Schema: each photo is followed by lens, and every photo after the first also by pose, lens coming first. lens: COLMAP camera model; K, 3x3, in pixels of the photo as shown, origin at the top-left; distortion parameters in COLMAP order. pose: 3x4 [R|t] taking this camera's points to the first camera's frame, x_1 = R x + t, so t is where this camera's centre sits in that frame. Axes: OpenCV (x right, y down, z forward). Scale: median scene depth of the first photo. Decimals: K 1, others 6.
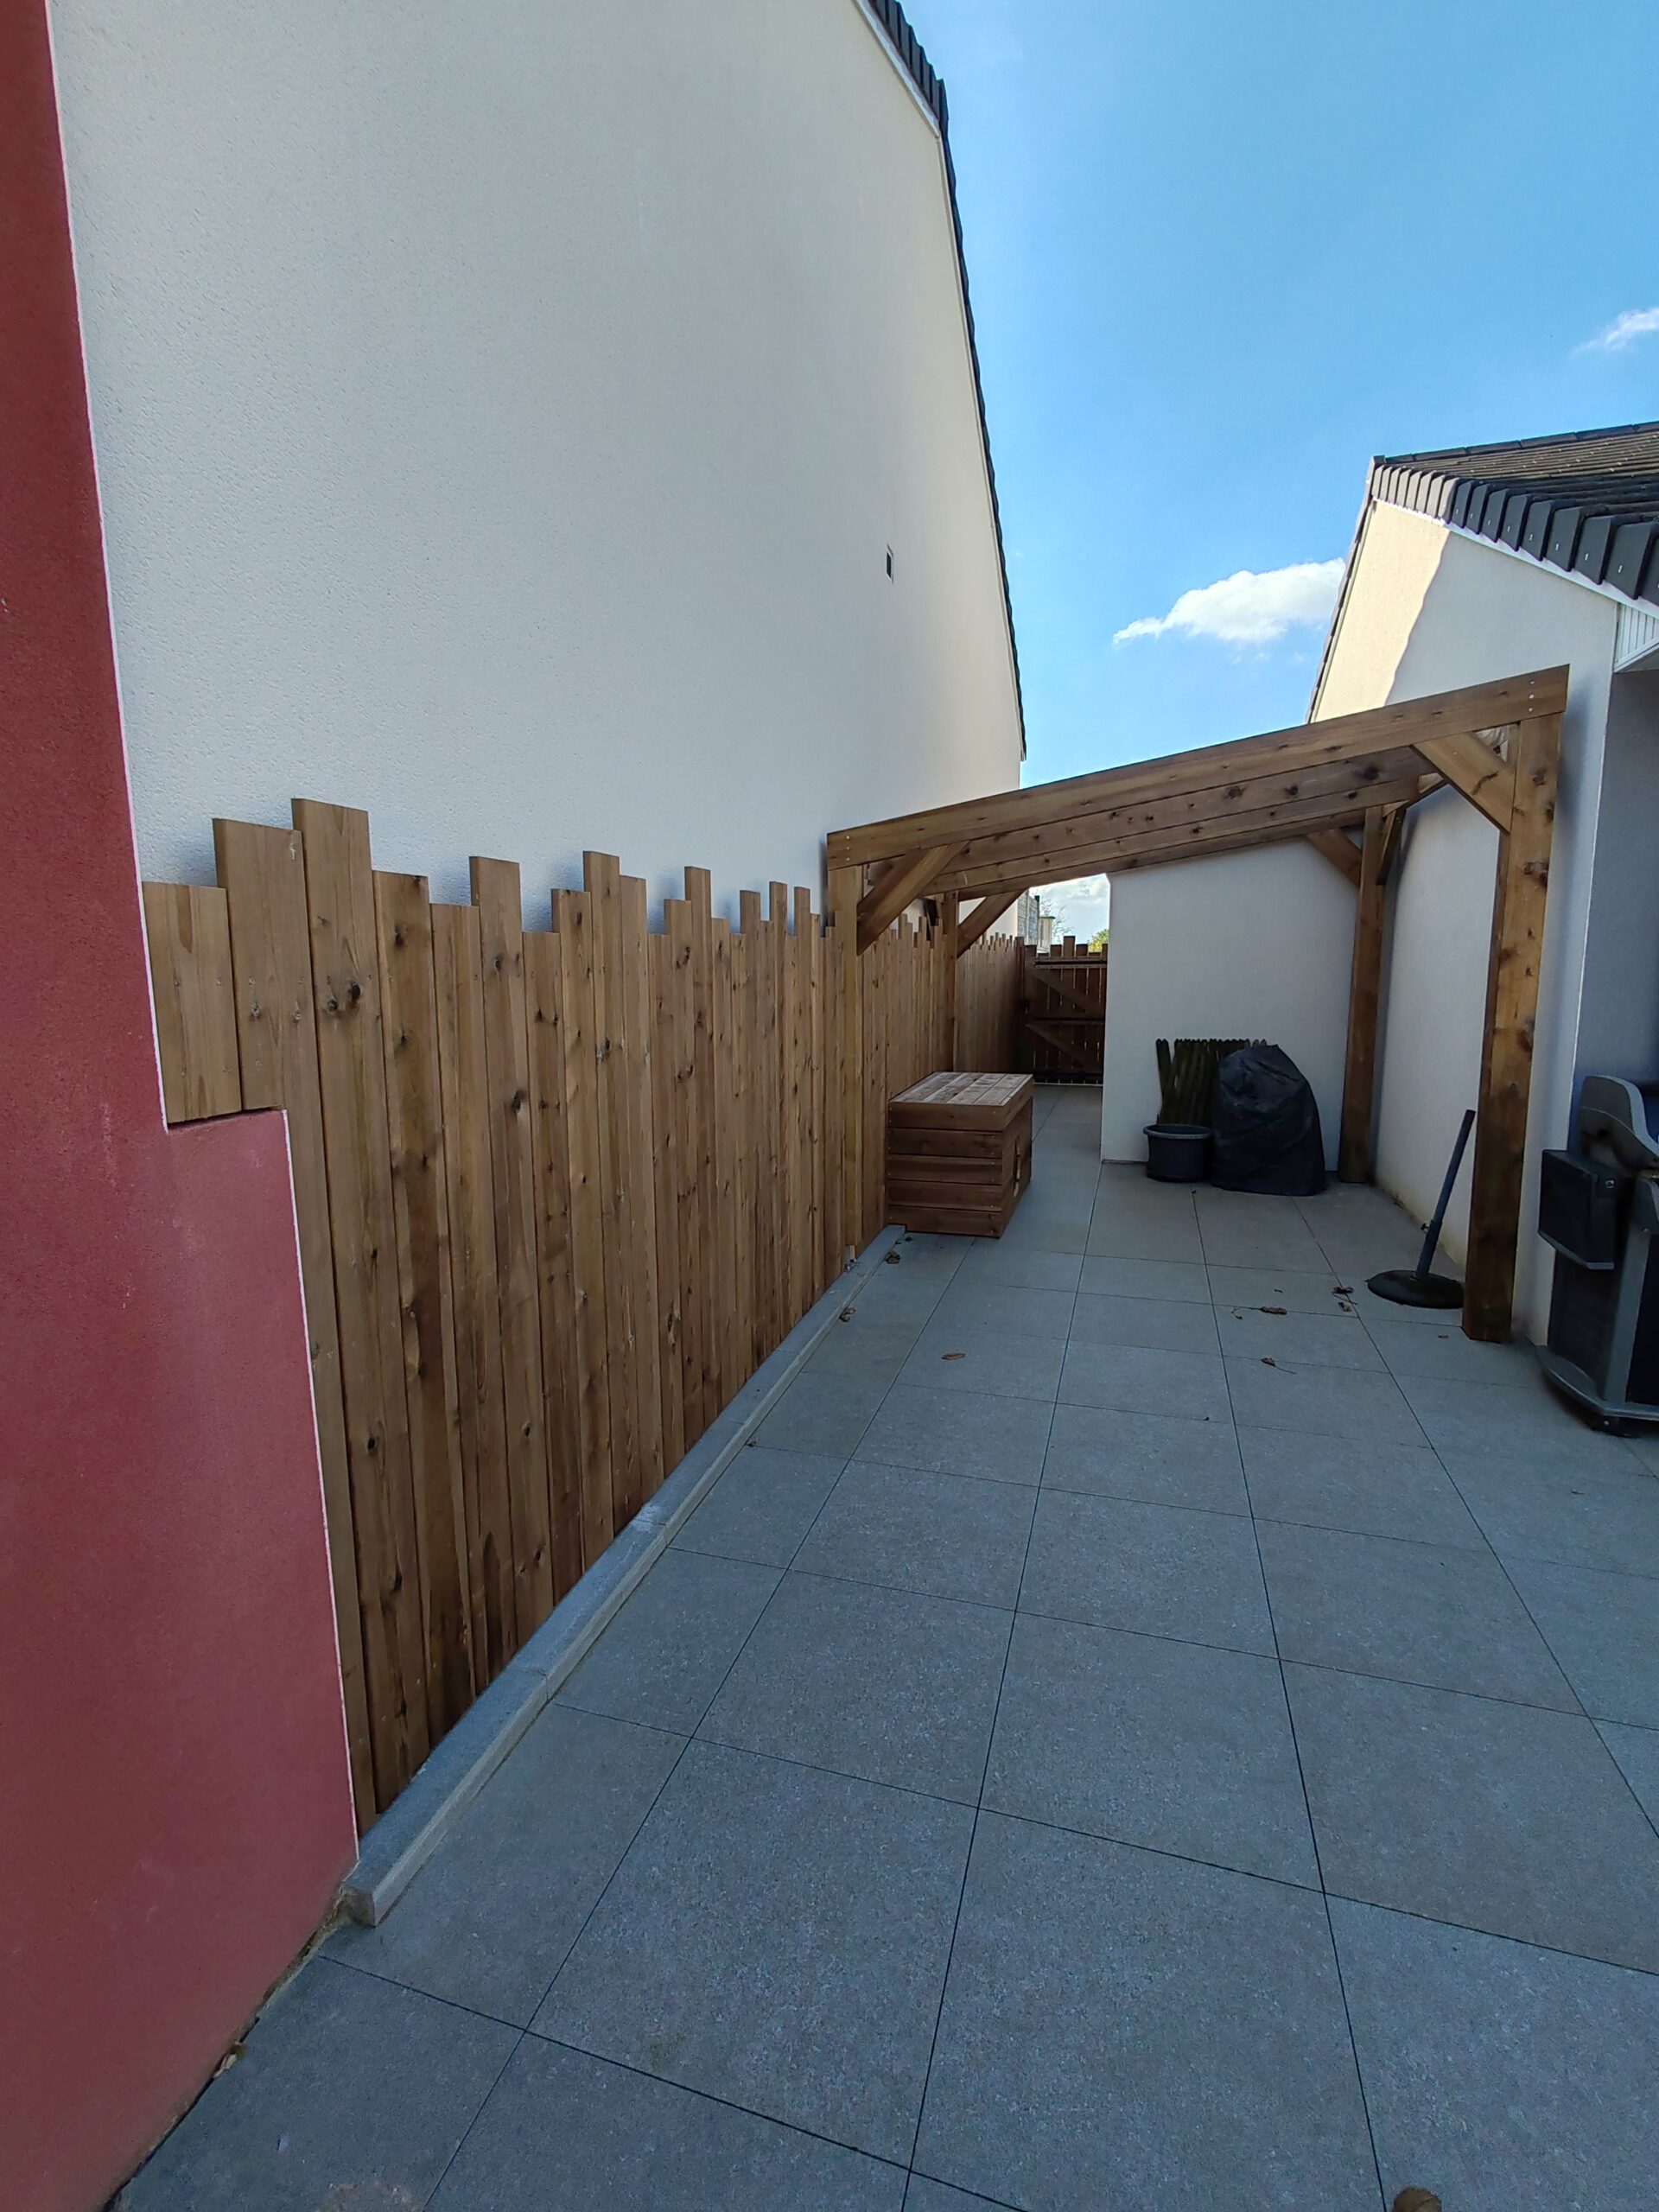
lens RADIAL K [[1015.1, 0, 829.5], [0, 1015.1, 1106.0], [0, 0, 1]] dist [-0.000550, 0.000145]
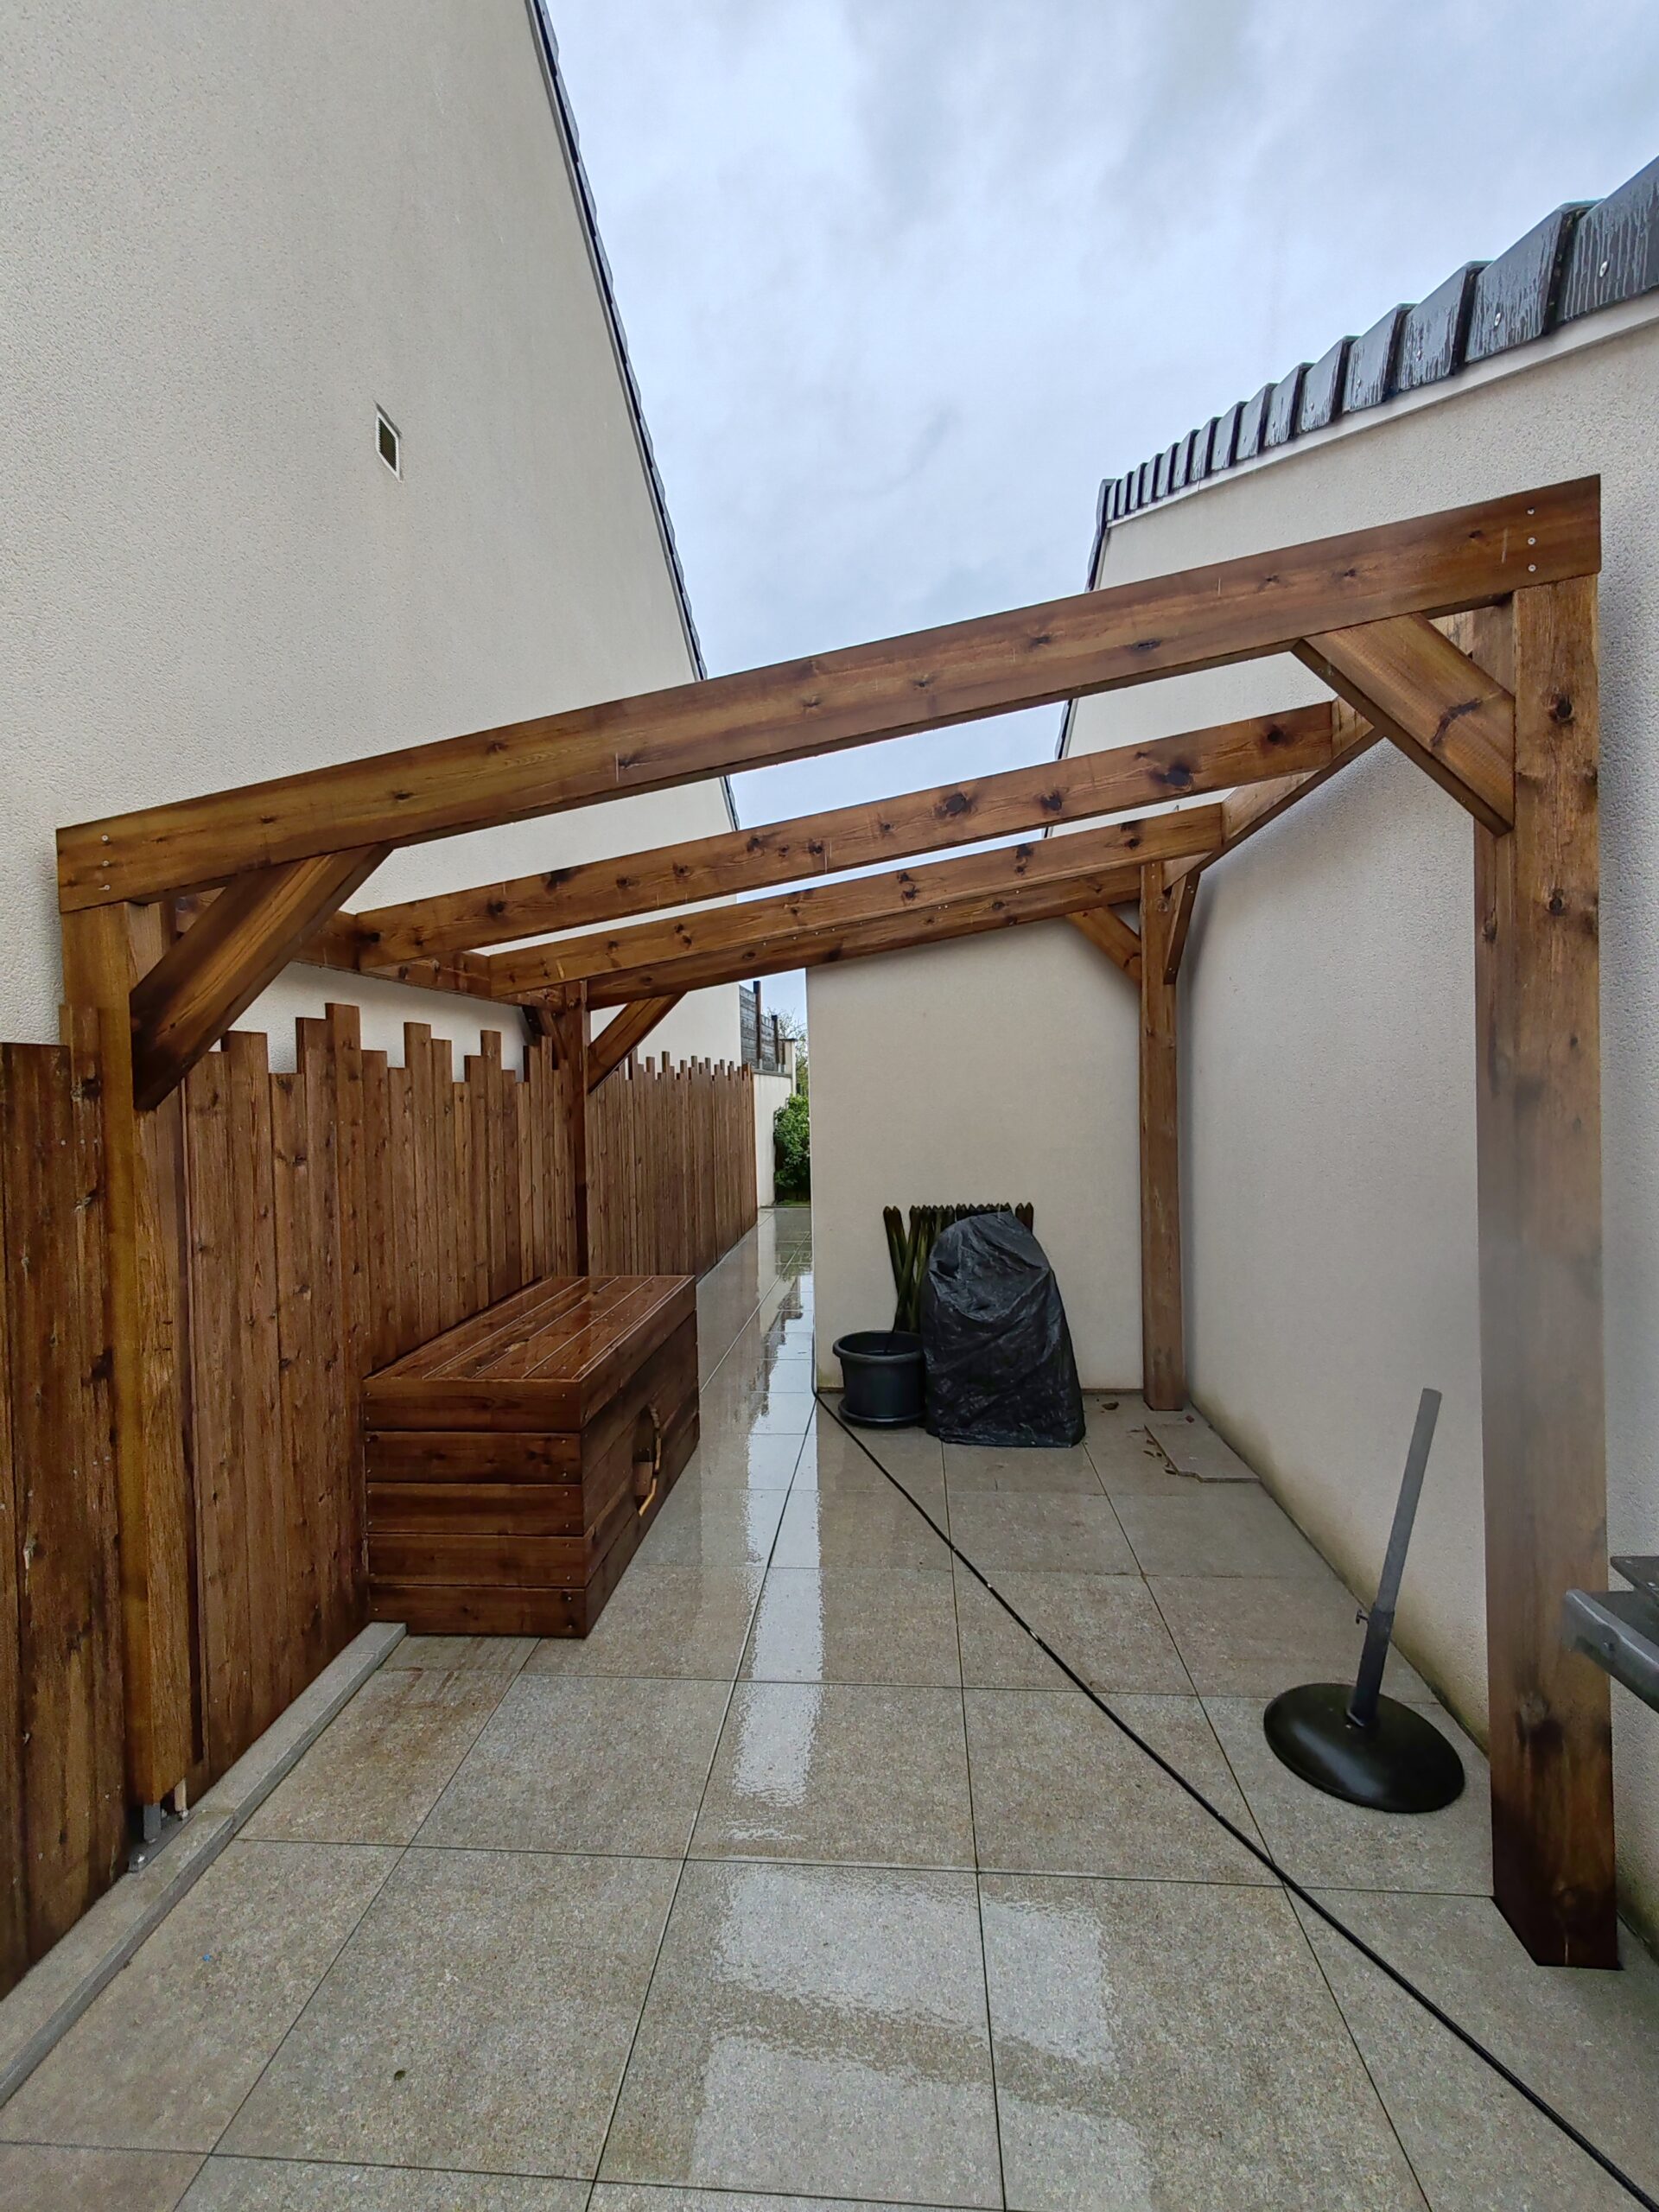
lens RADIAL K [[1021.7, 0, 829.5], [0, 1021.7, 1106.0], [0, 0, 1]] dist [0.021764, -0.000022]
pose [[0.976336, -0.022410, 0.215096, 0.178664], [0.048370, 0.992048, -0.116194, -0.070501], [-0.210782, 0.123848, 0.969656, 0.425607]]
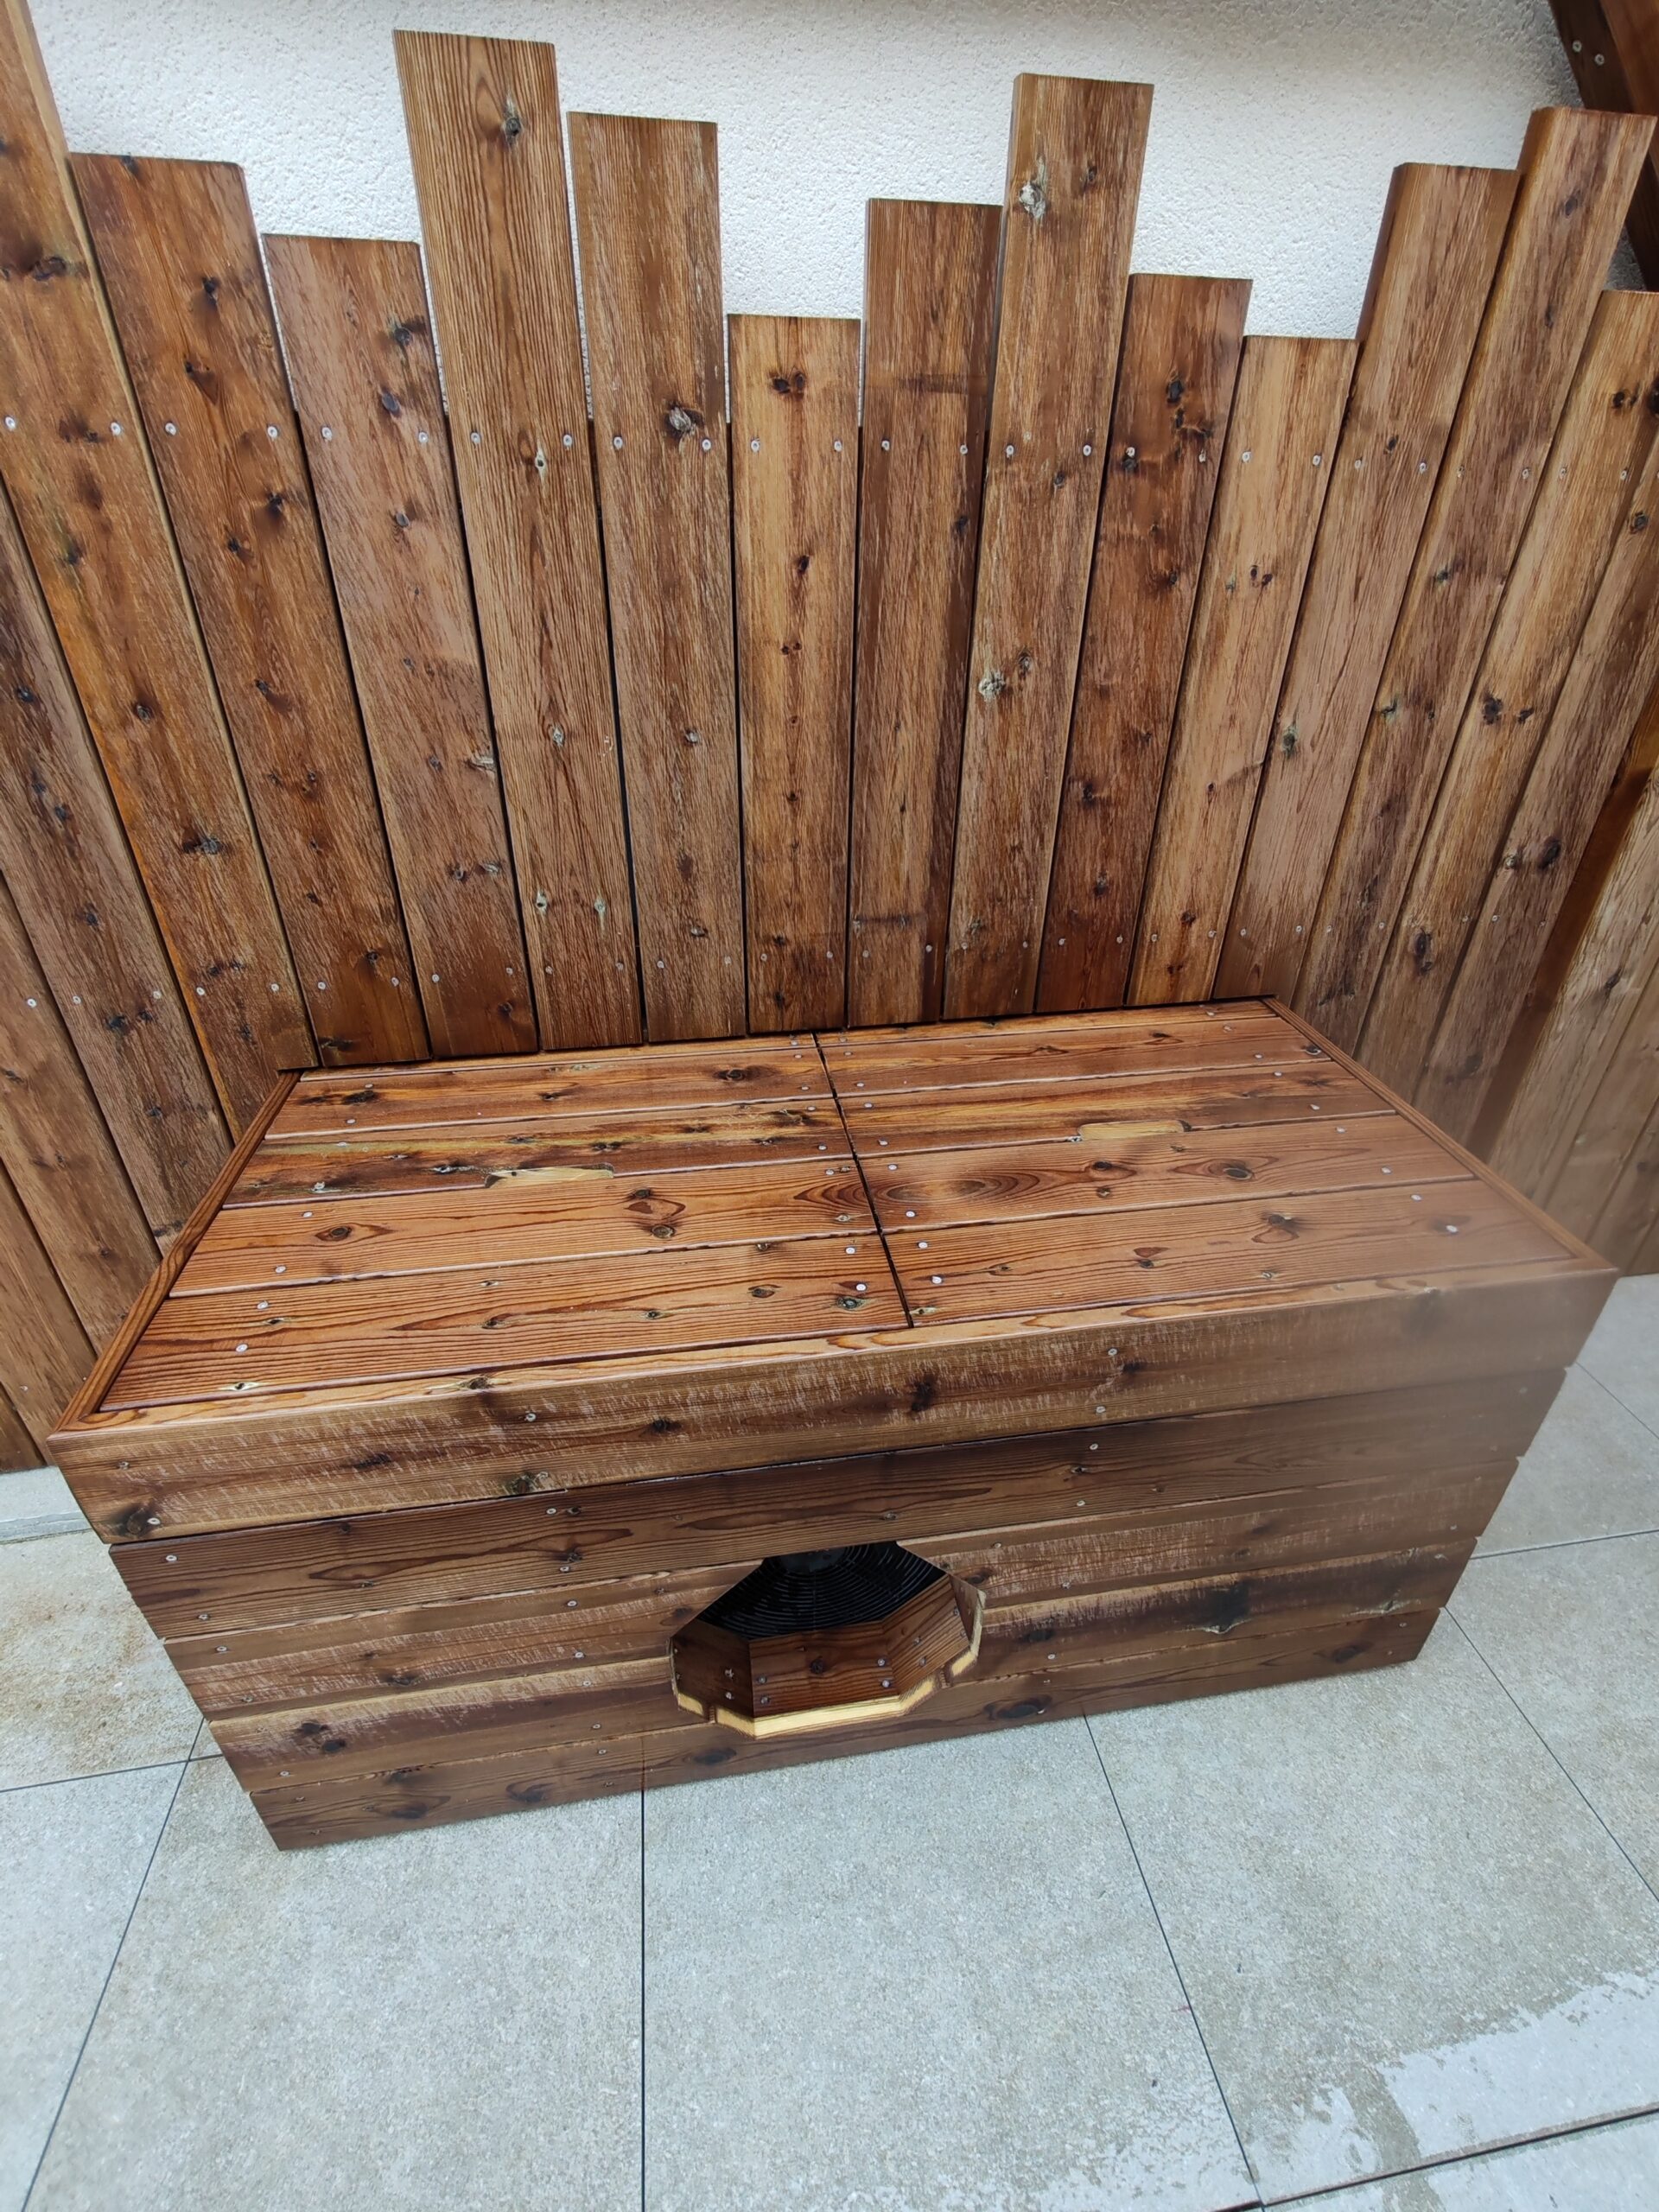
lens RADIAL K [[1021.7, 0, 829.5], [0, 1021.7, 1106.0], [0, 0, 1]] dist [0.021764, -0.000022]
pose [[0.447716, 0.469156, -0.761211, 0.318201], [-0.139798, 0.877557, 0.458639, -0.134525], [0.883180, -0.098924, 0.458484, 1.023836]]
